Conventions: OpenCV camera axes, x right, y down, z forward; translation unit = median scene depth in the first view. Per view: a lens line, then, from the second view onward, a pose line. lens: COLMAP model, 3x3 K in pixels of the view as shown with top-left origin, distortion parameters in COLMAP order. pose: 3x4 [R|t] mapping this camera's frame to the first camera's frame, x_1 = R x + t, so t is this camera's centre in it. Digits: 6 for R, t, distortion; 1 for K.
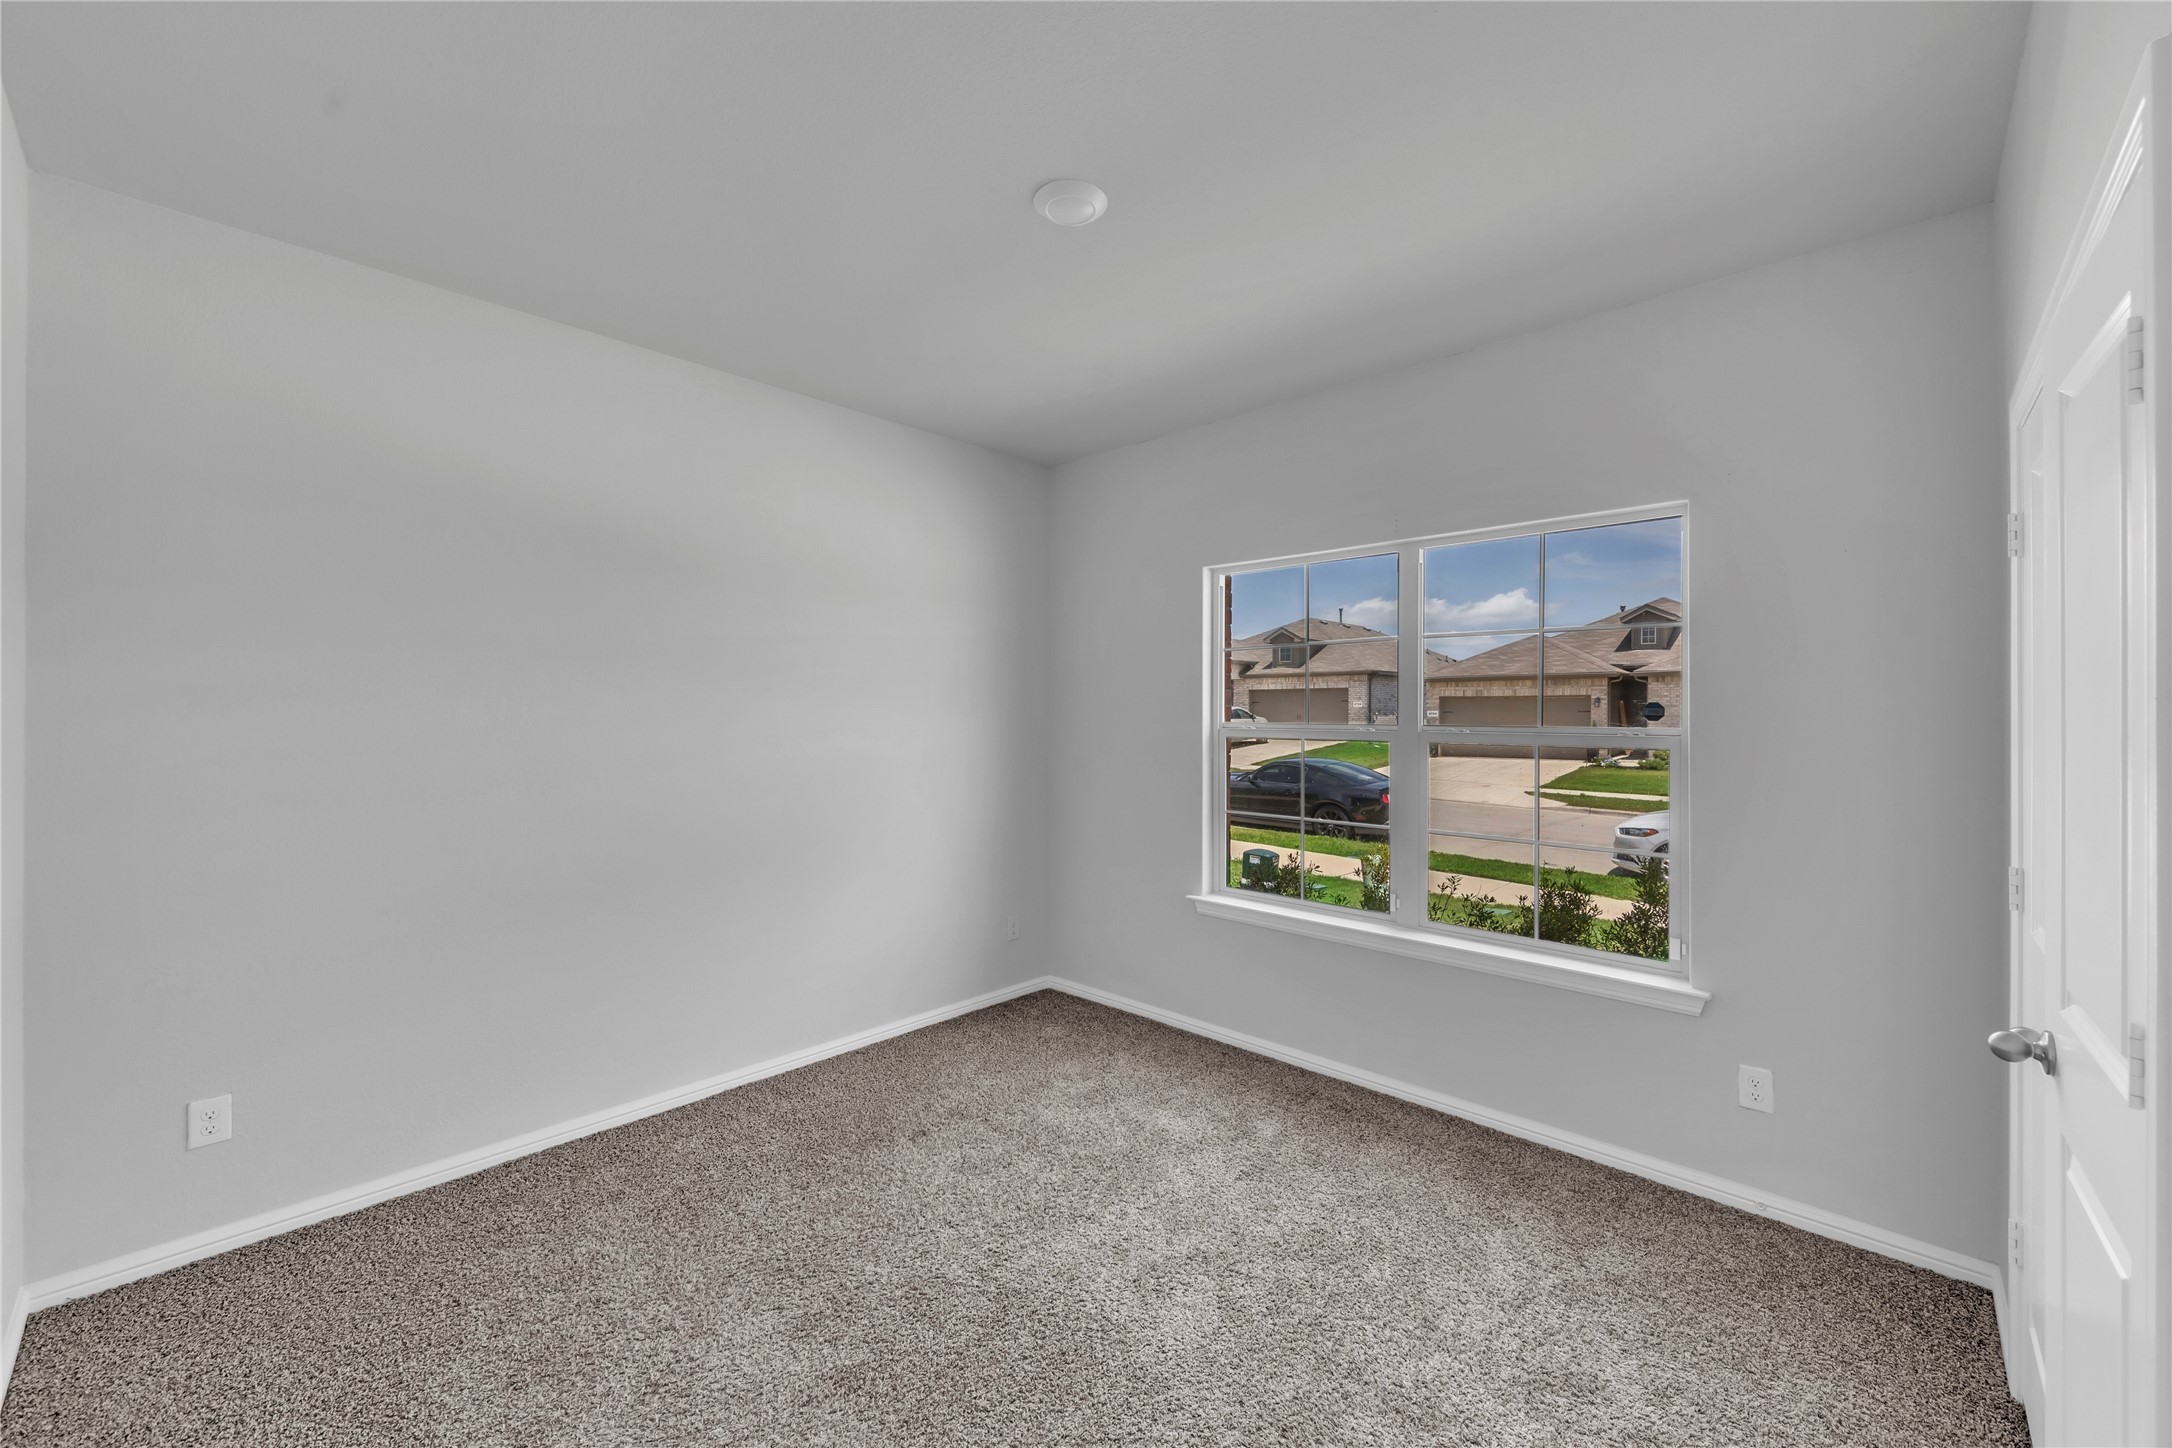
lens RADIAL K [[859.7, 0, 1084.9], [0, 859.7, 715.5], [0, 0, 1]] dist [-0.001181, -0.000294]
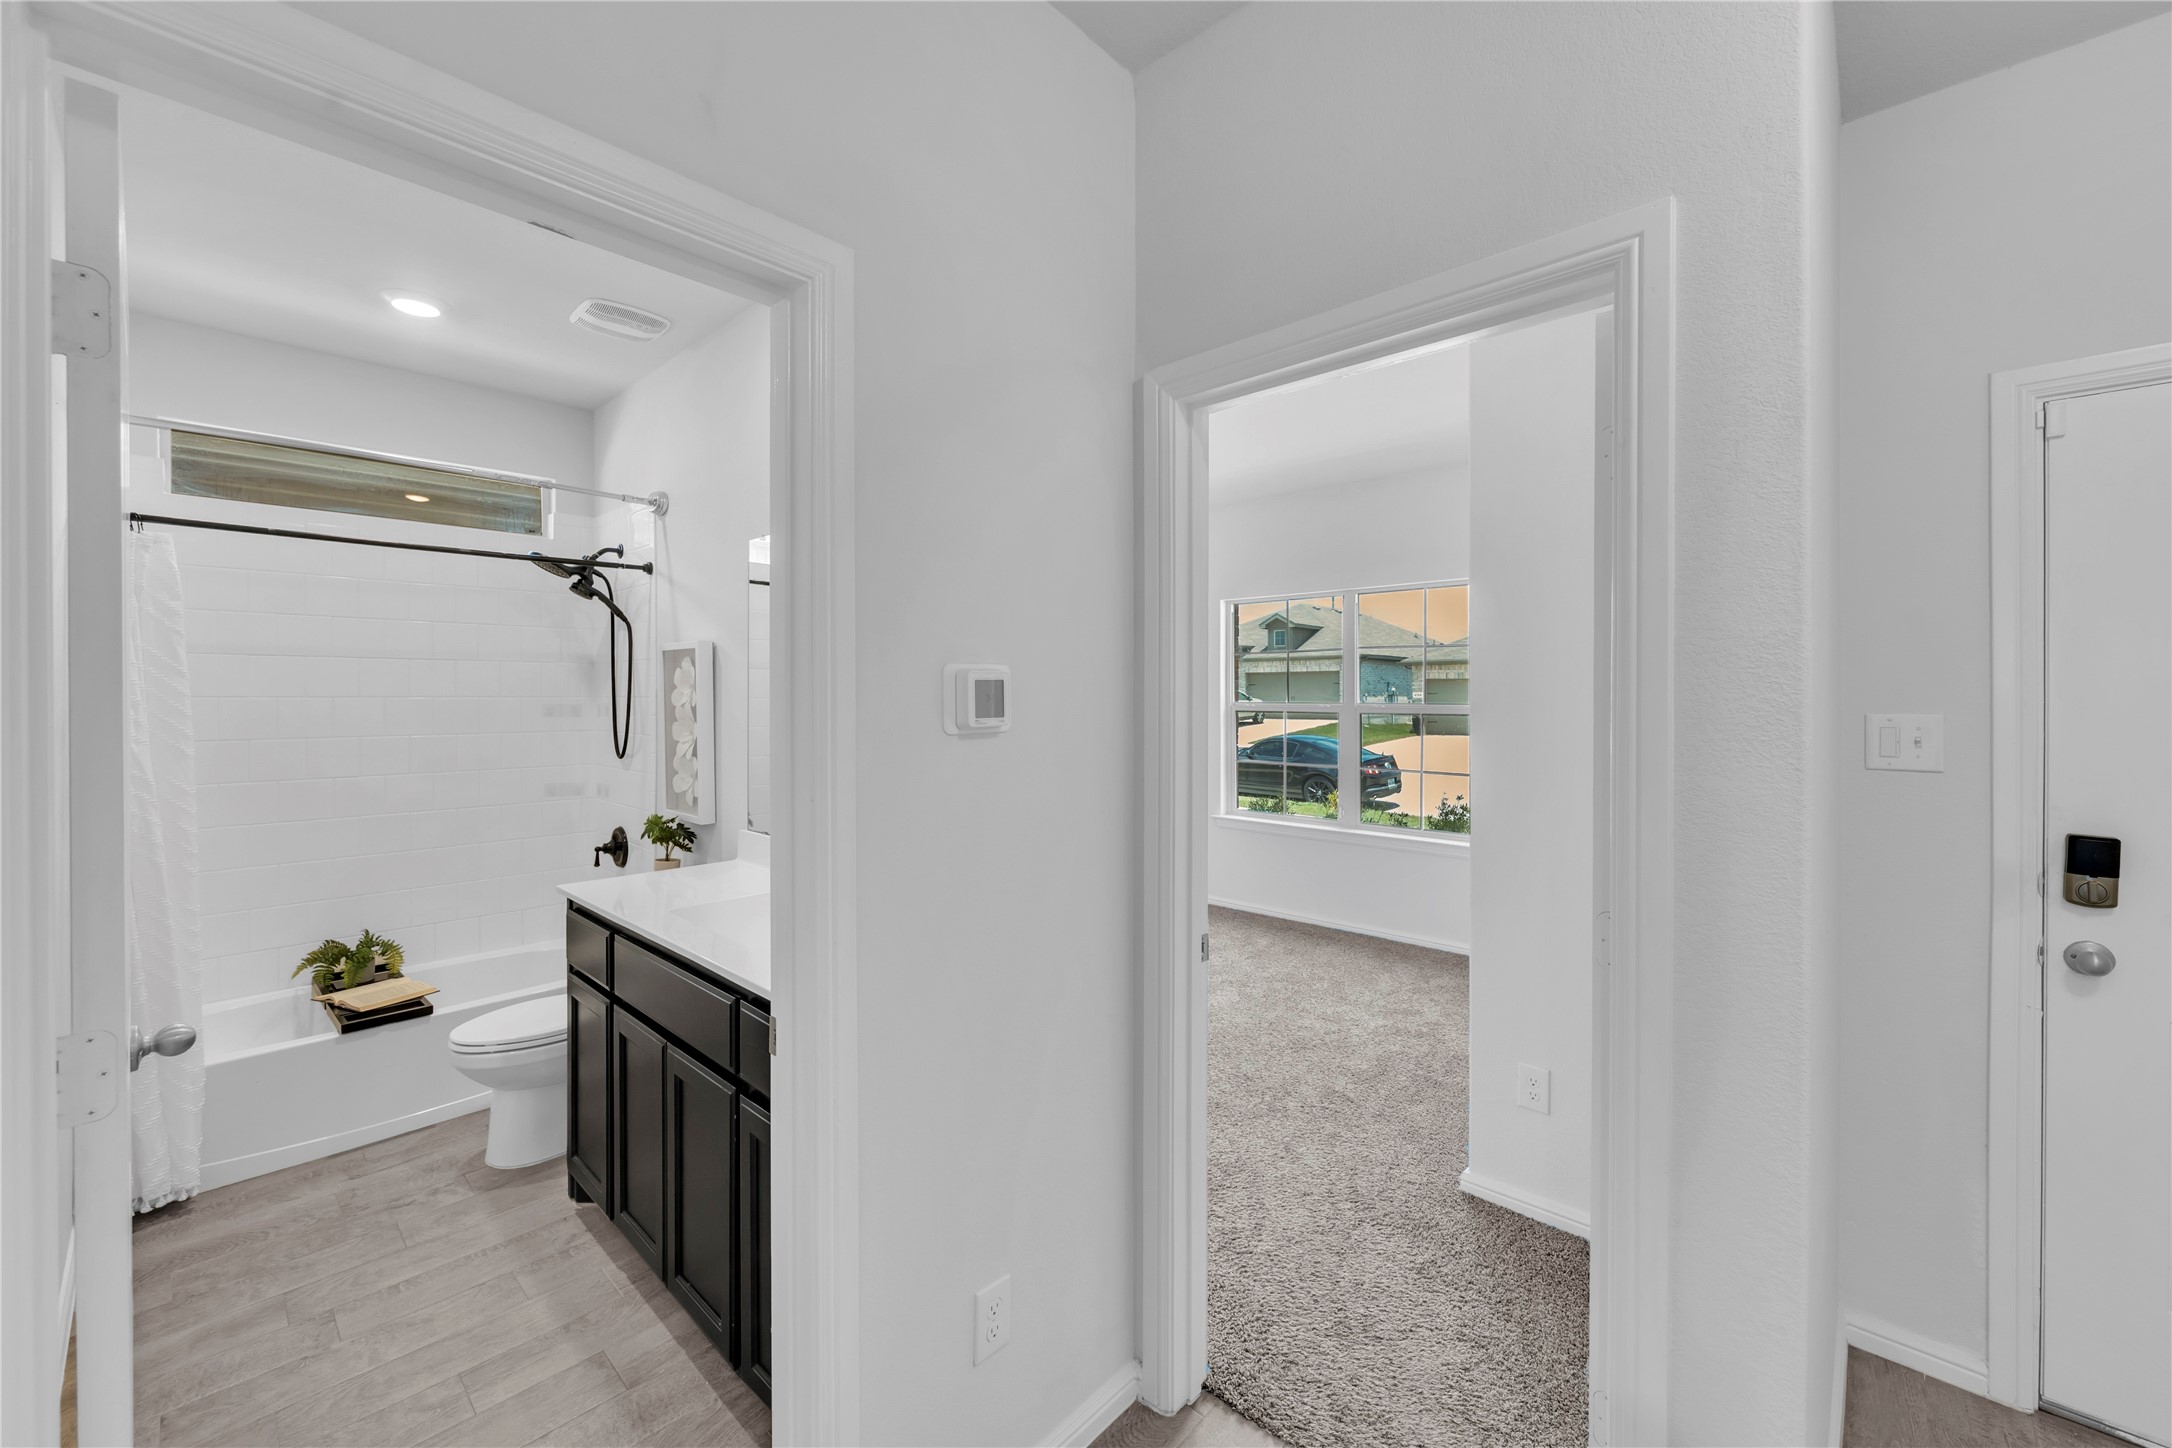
lens RADIAL K [[859.7, 0, 1092.6], [0, 859.7, 700.9], [0, 0, 1]] dist [-0.001181, -0.000294]
pose [[0.999905, -0.004585, 0.013011, -0.025190], [0.004544, 0.999985, 0.003176, 0.000019], [-0.013026, -0.003116, 0.999910, -0.120589]]
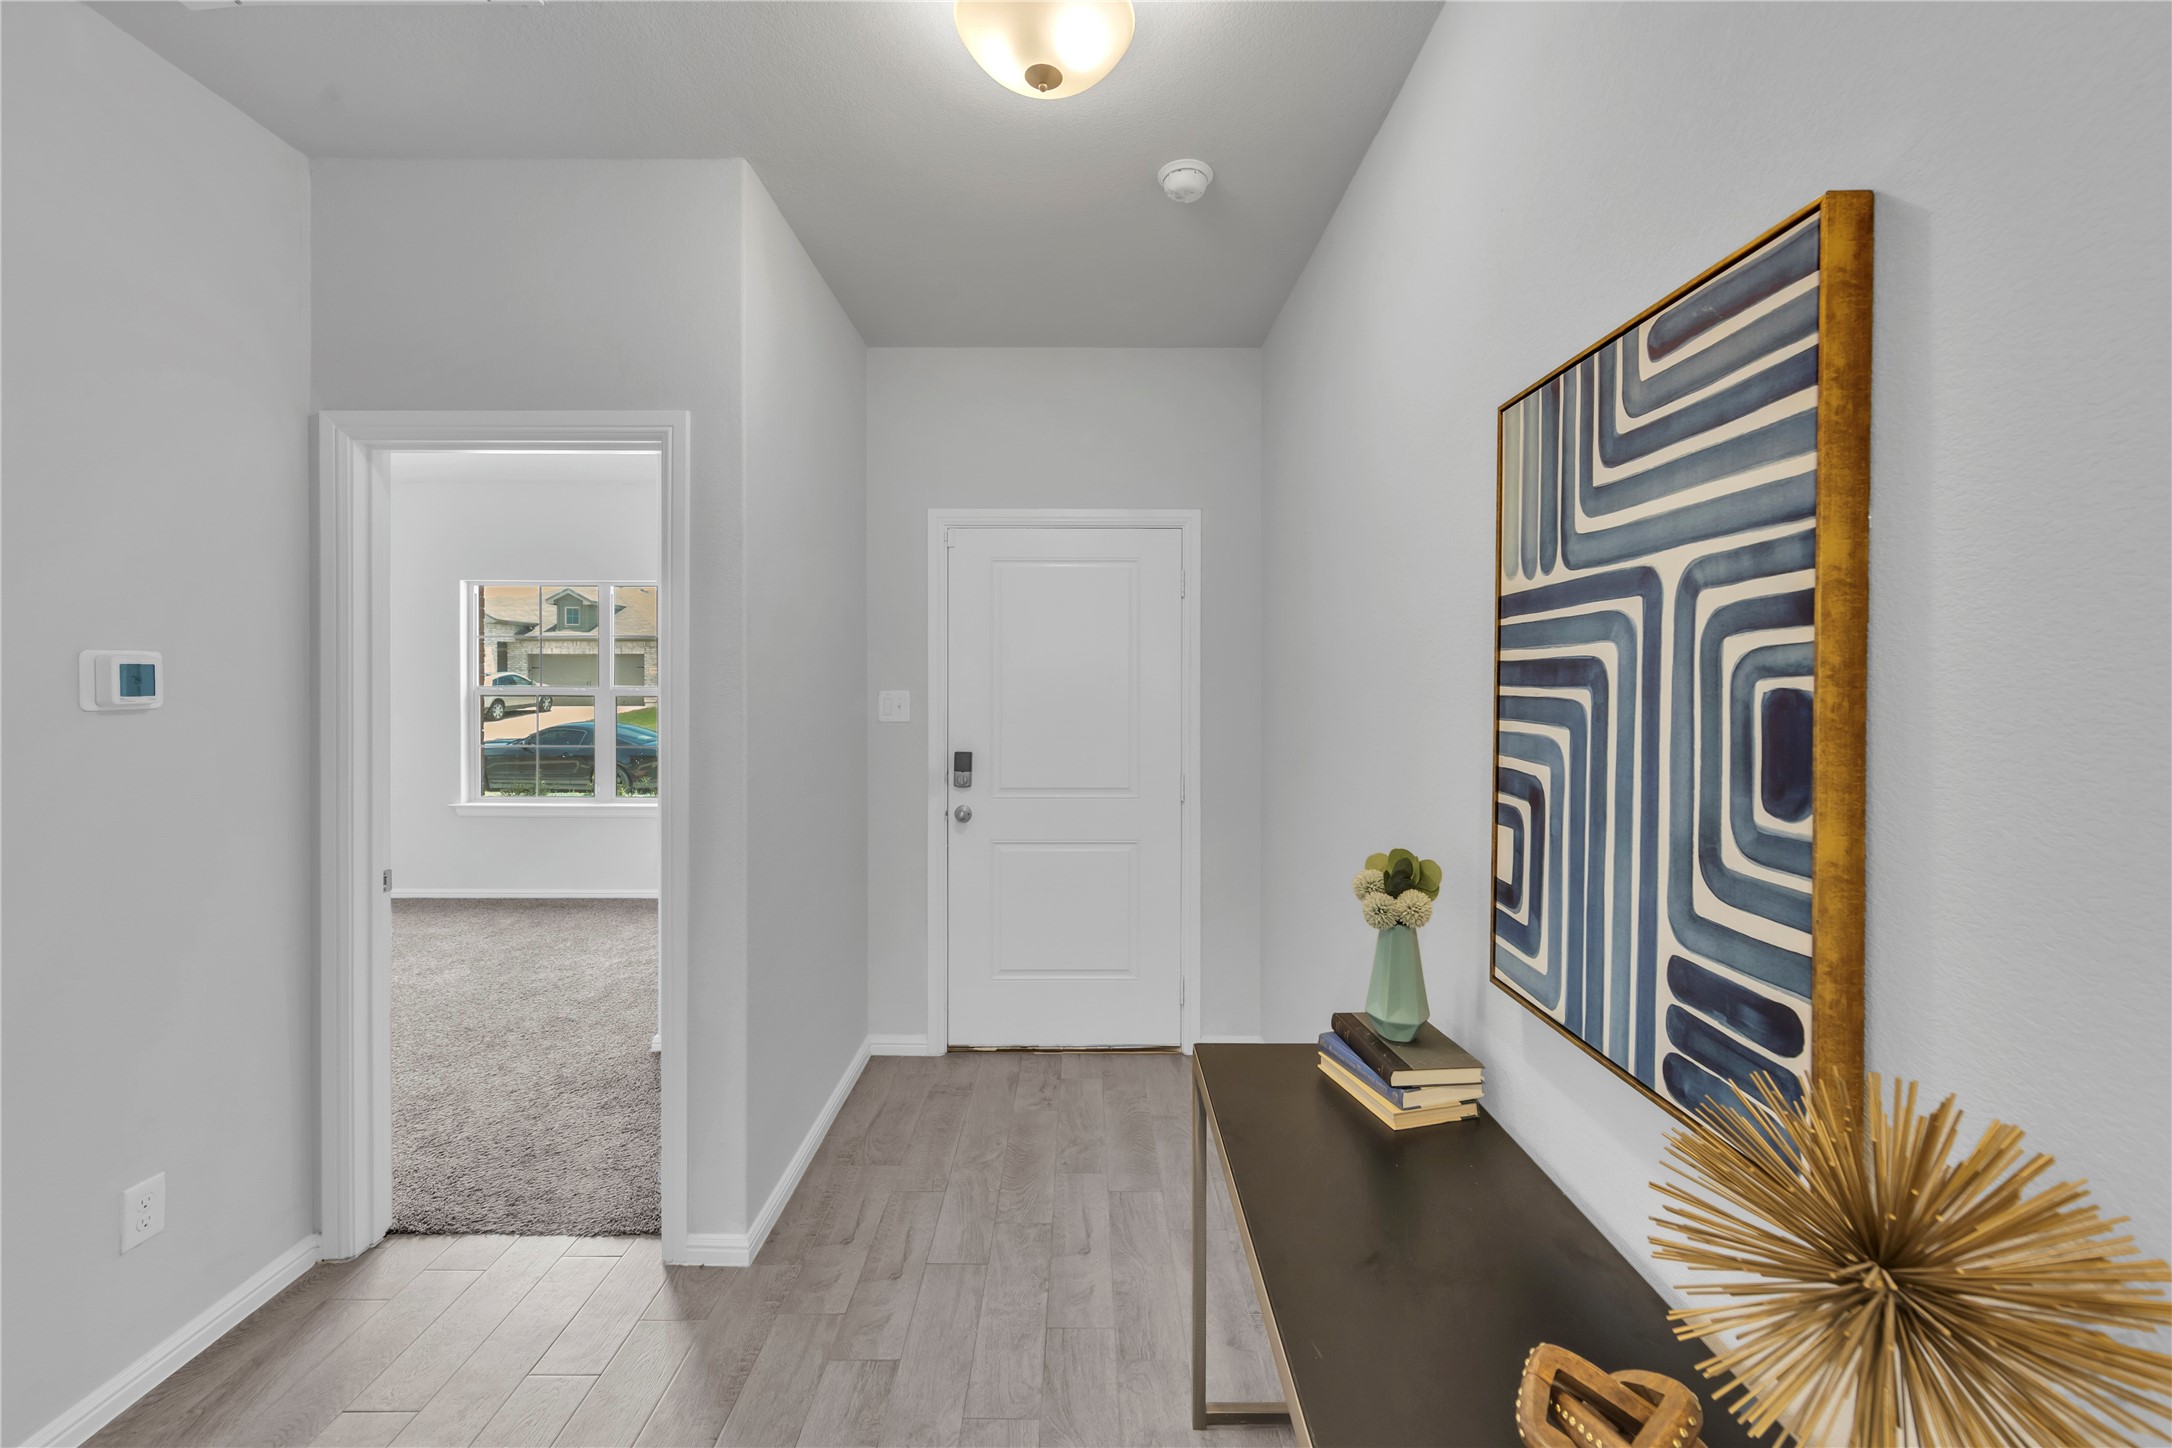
lens RADIAL K [[859.7, 0, 1089.1], [0, 859.7, 686.1], [0, 0, 1]] dist [-0.001181, -0.000294]
pose [[0.722734, -0.006690, 0.691094, -0.023274], [0.003014, 0.999974, 0.006528, 0.000345], [-0.691119, -0.002635, 0.722736, -0.184832]]
